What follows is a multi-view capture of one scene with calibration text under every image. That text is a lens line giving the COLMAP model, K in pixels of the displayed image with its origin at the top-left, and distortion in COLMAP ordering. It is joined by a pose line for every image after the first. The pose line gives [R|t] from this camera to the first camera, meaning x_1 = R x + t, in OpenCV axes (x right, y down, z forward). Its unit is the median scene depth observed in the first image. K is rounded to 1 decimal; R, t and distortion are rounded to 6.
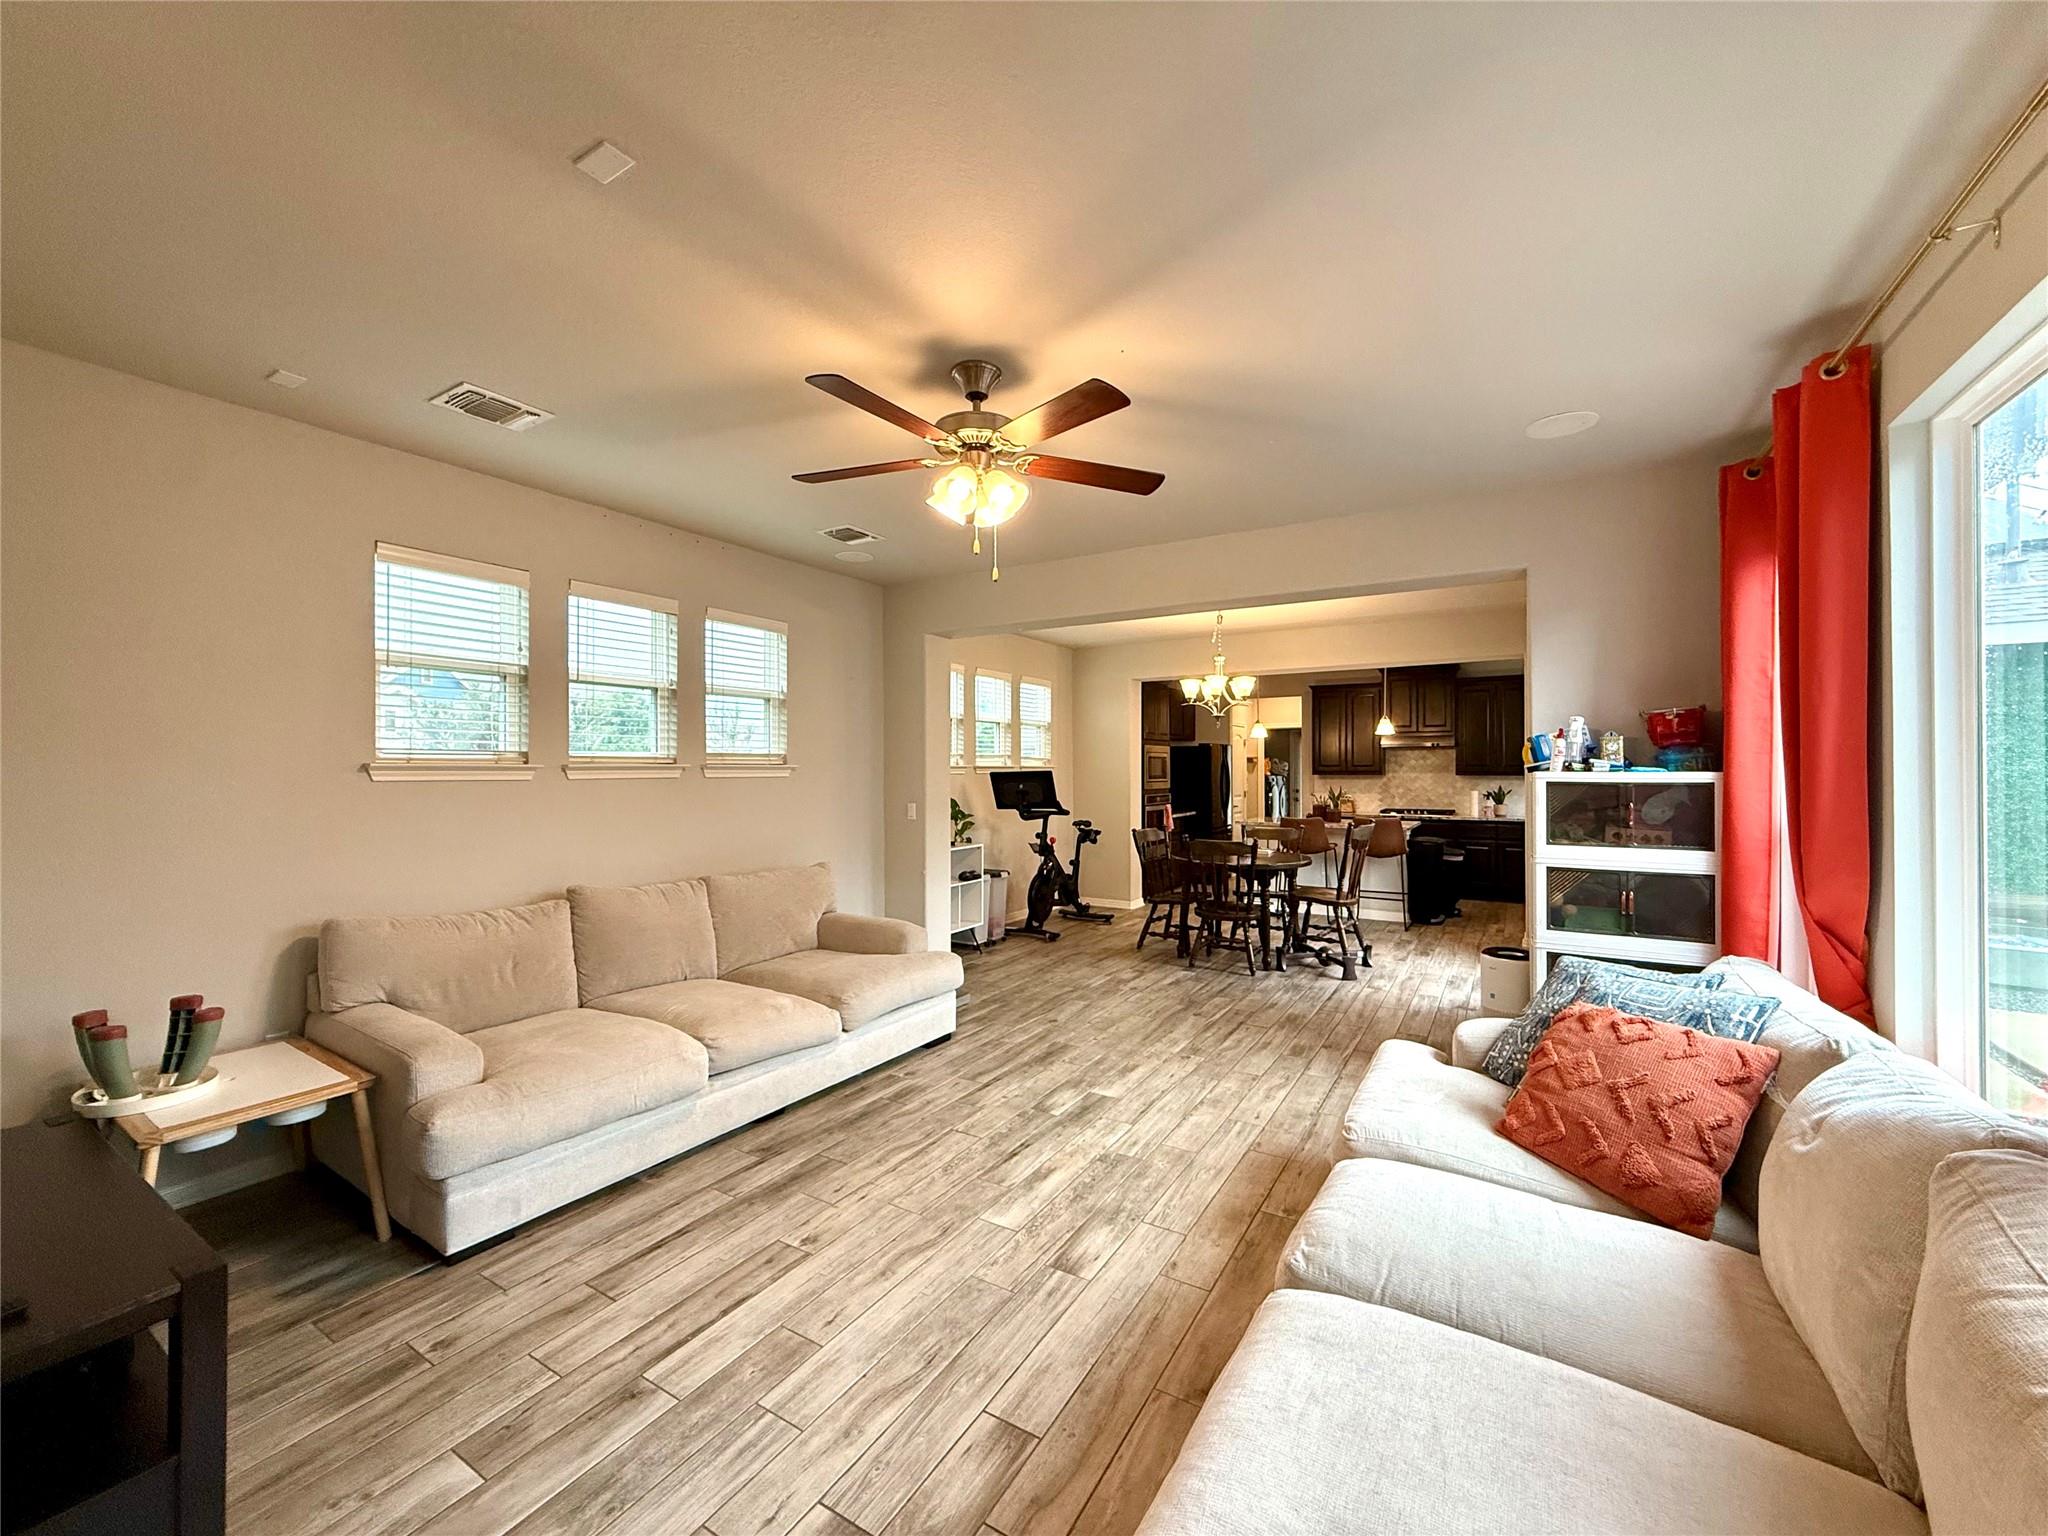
lens RADIAL K [[810.8, 0, 1024.0], [0, 810.8, 768.0], [0, 0, 1]] dist [0.007758, -0.007319]
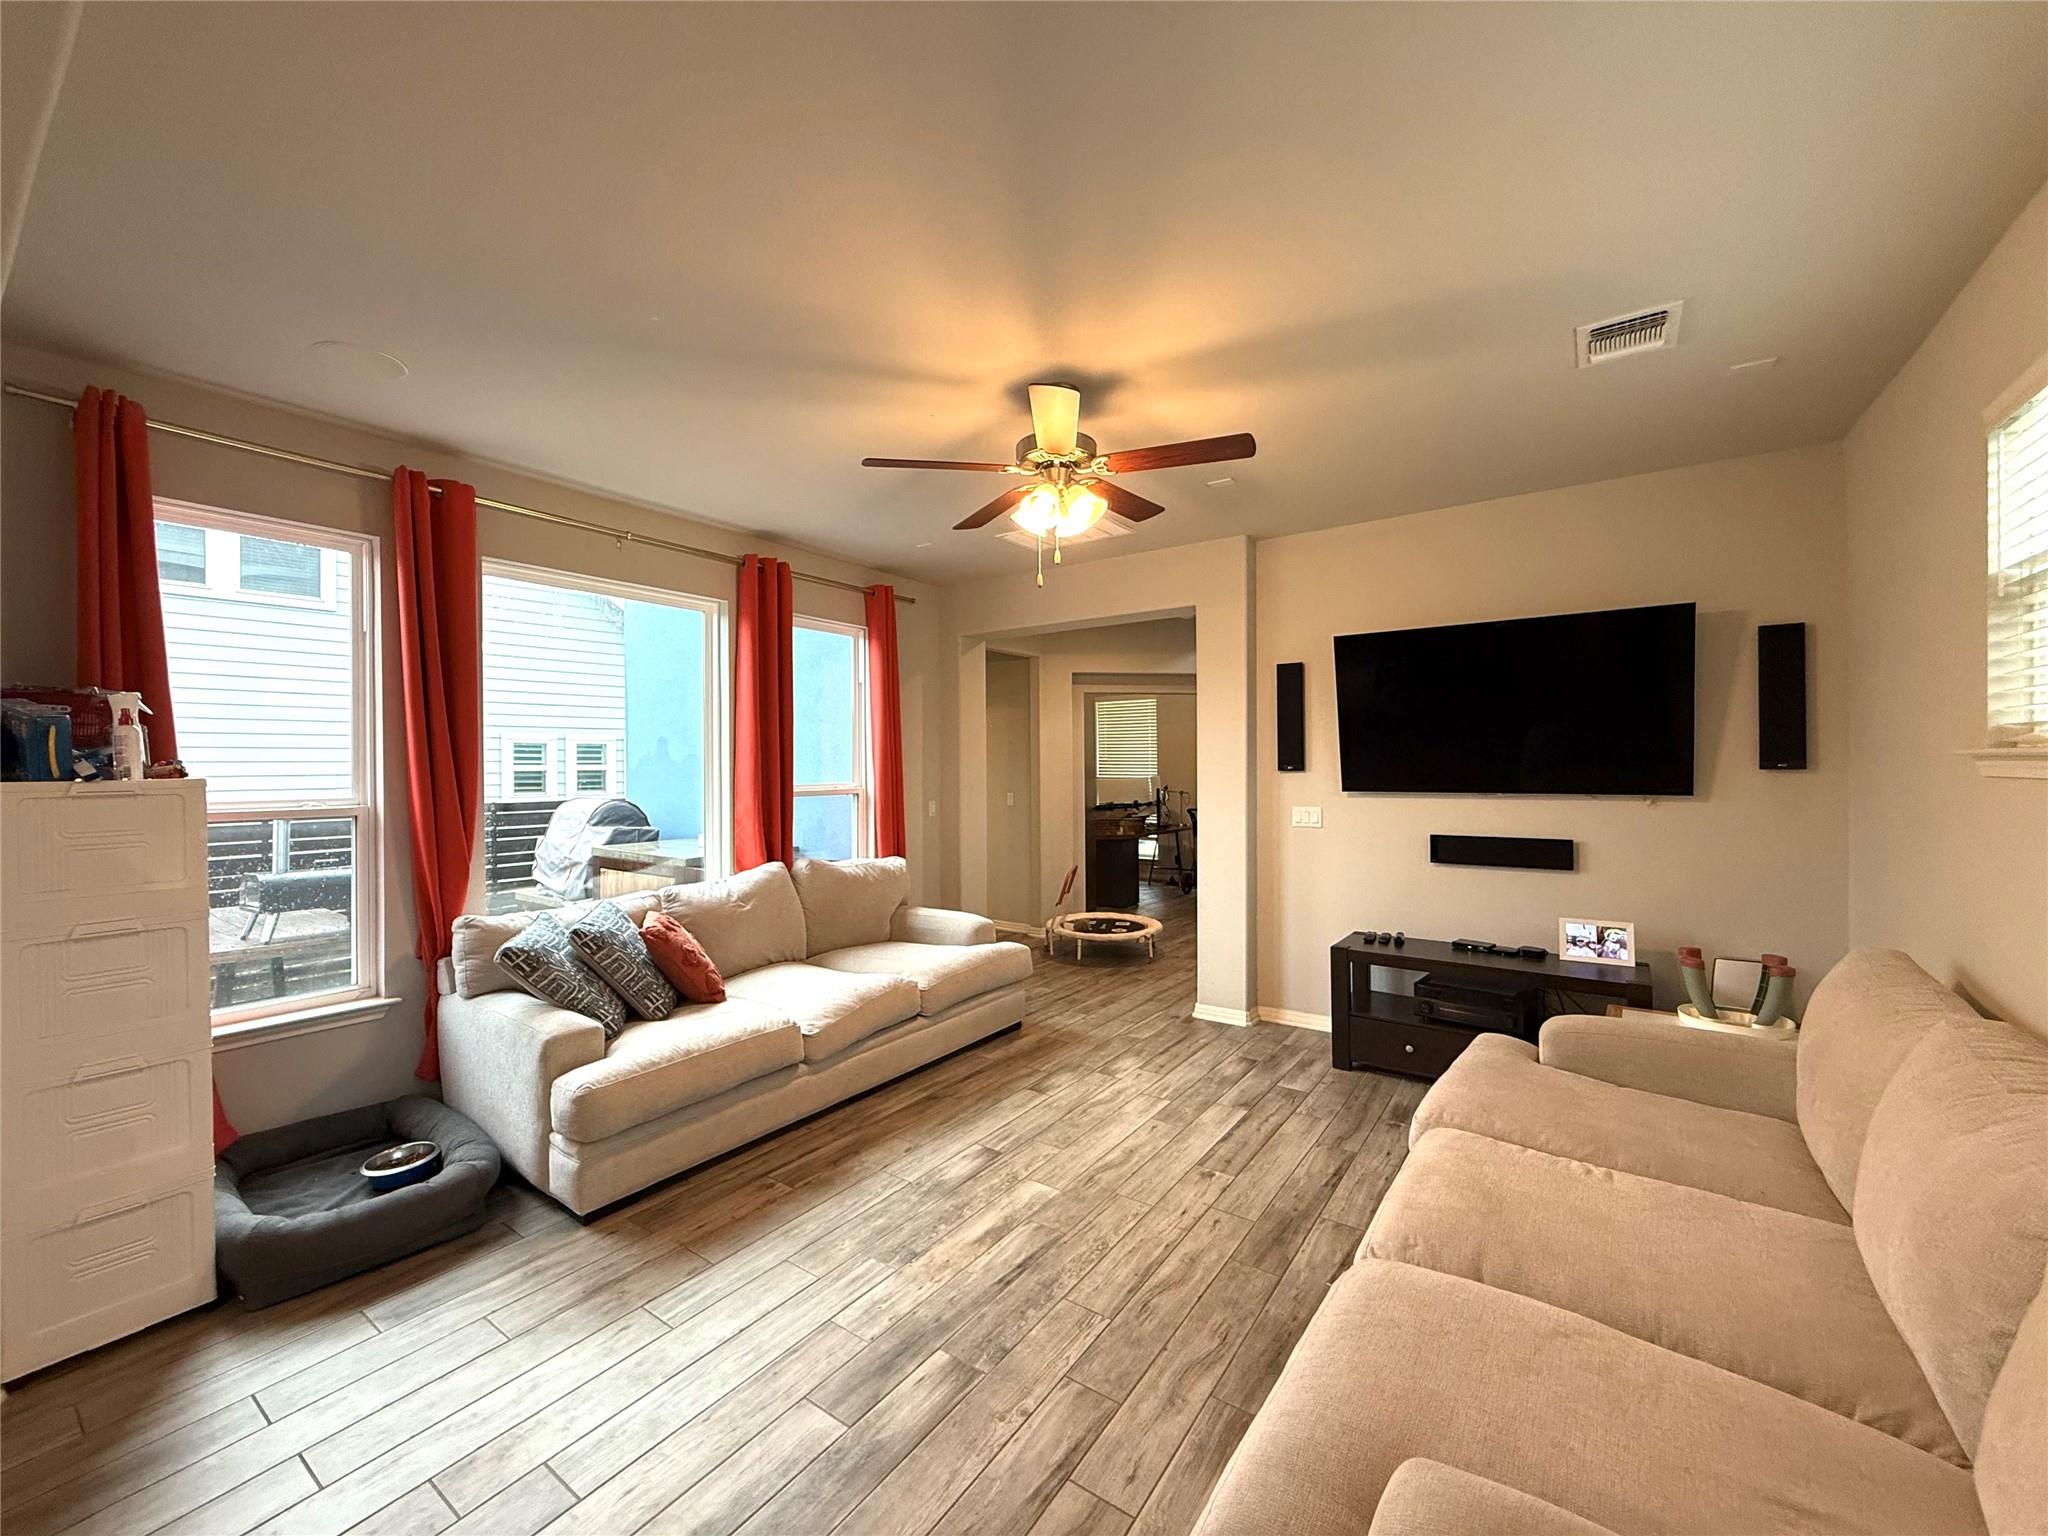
lens RADIAL K [[810.8, 0, 1024.0], [0, 810.8, 768.0], [0, 0, 1]] dist [0.007758, -0.007319]
pose [[-0.997892, 0.008671, 0.064322, -0.087609], [0.008624, 0.999962, -0.001000, 0.006592], [-0.064328, -0.000443, -0.997929, 2.257910]]
